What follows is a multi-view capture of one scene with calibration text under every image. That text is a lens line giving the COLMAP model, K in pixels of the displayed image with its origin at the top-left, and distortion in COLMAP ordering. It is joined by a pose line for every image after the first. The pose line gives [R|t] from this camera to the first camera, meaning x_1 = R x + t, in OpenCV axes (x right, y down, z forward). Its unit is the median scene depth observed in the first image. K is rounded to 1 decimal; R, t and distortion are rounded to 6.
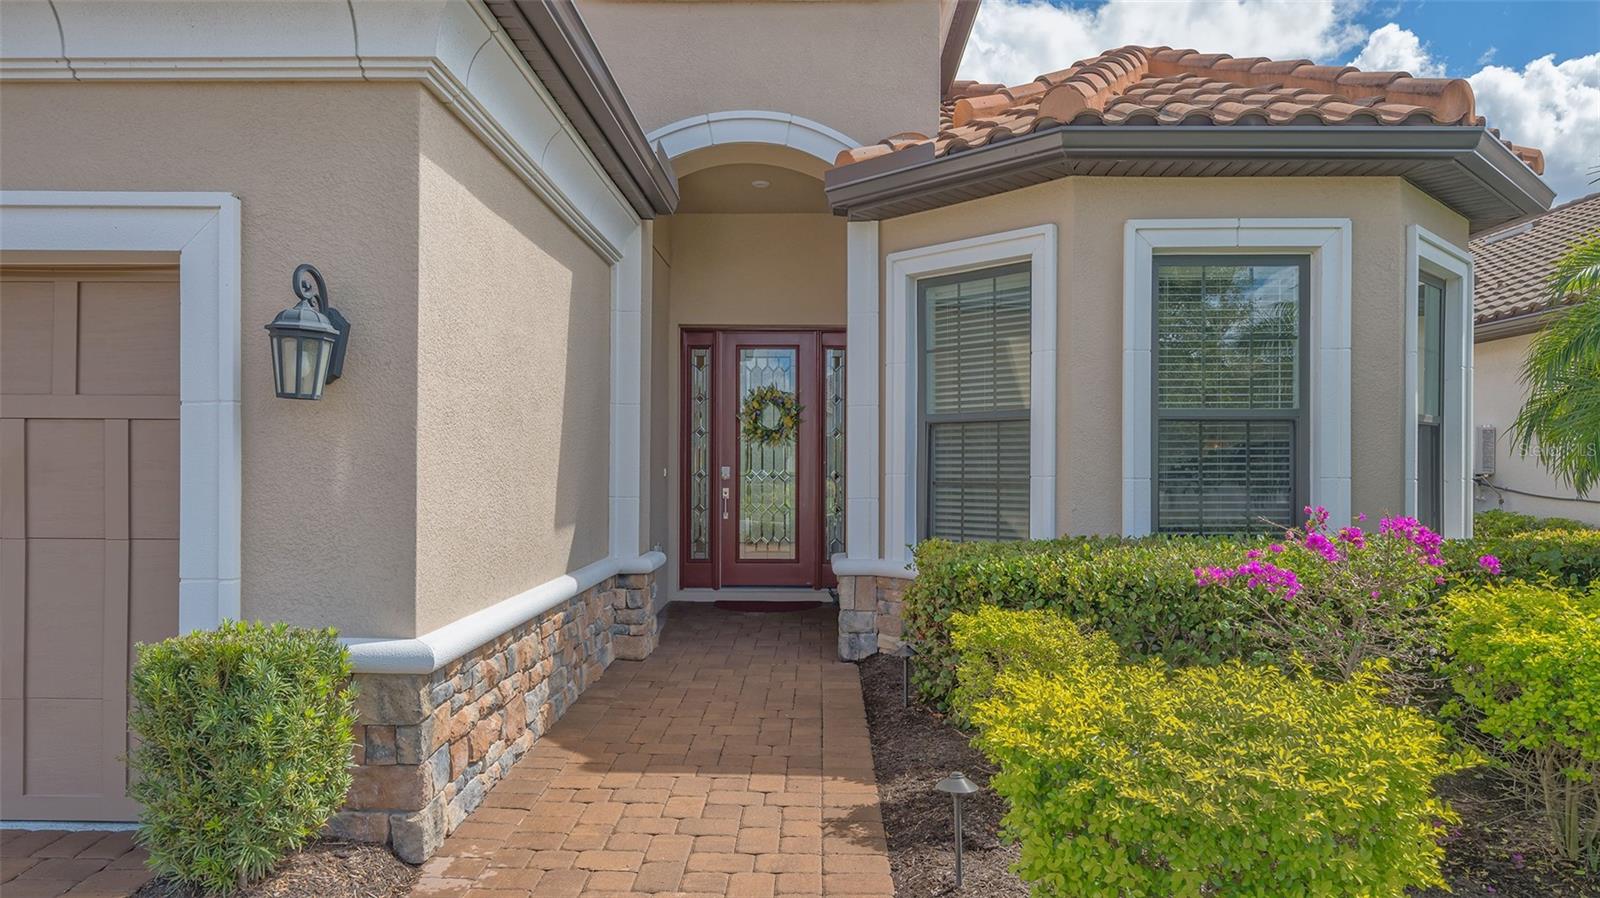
lens RADIAL K [[1052.2, 0, 800.7], [0, 1052.2, 434.2], [0, 0, 1]] dist [-0.010583, -0.001785]
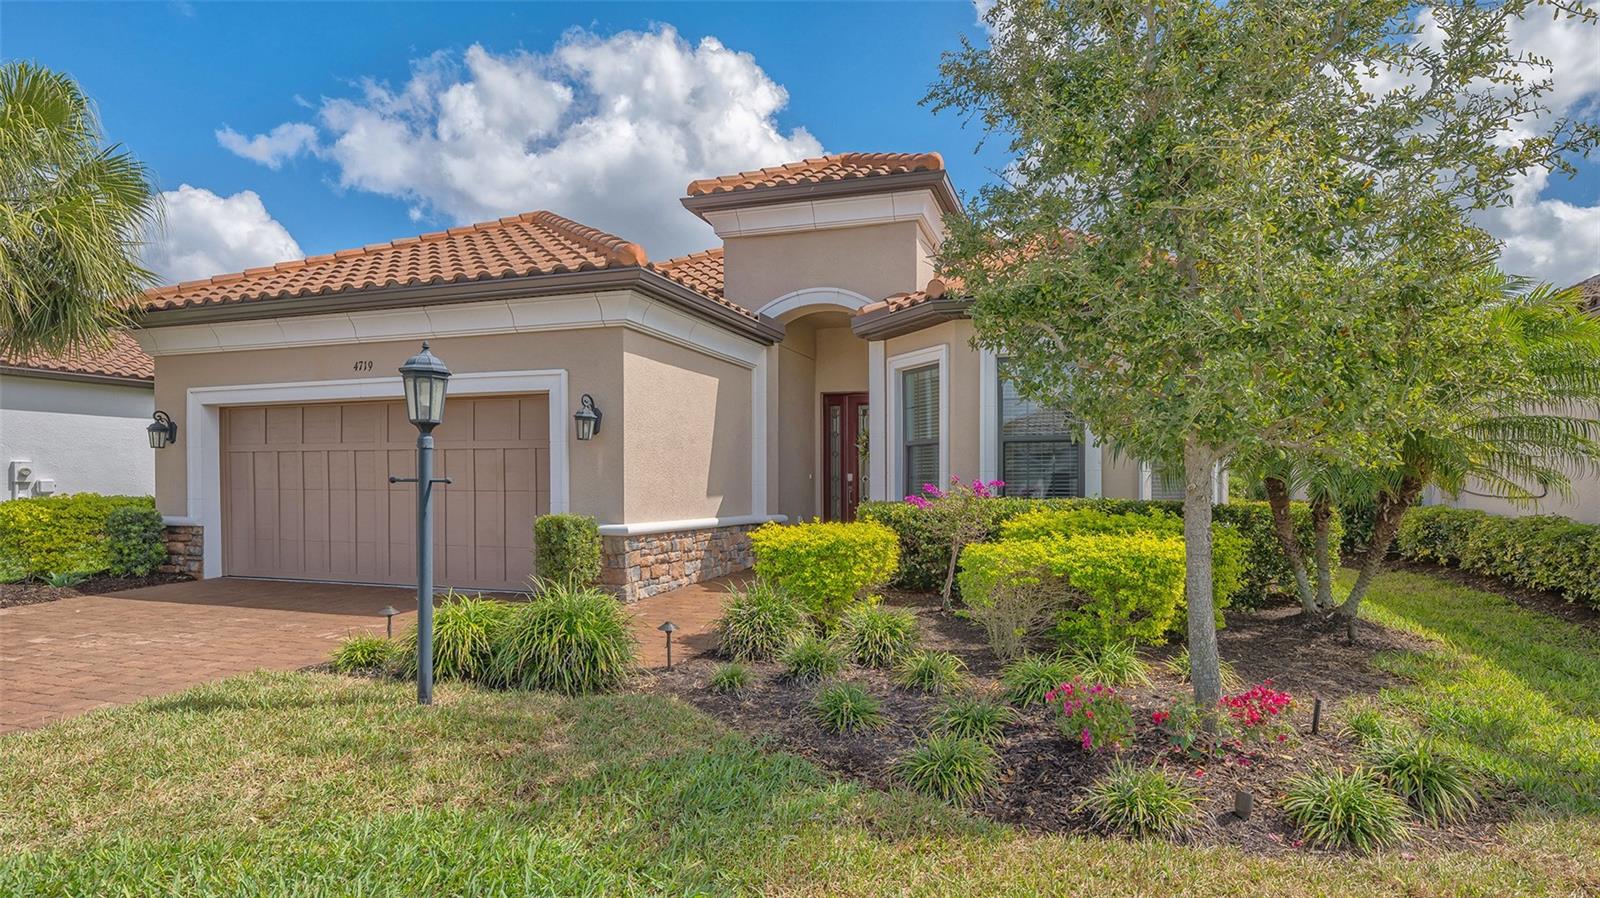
lens RADIAL K [[854.7, 0, 799.5], [0, 854.7, 459.0], [0, 0, 1]] dist [-0.004543, 0.001621]
pose [[0.956154, -0.007722, -0.292763, 0.673465], [0.007989, 0.999968, -0.000284, 0.021082], [0.292756, -0.002067, 0.956185, -0.938834]]
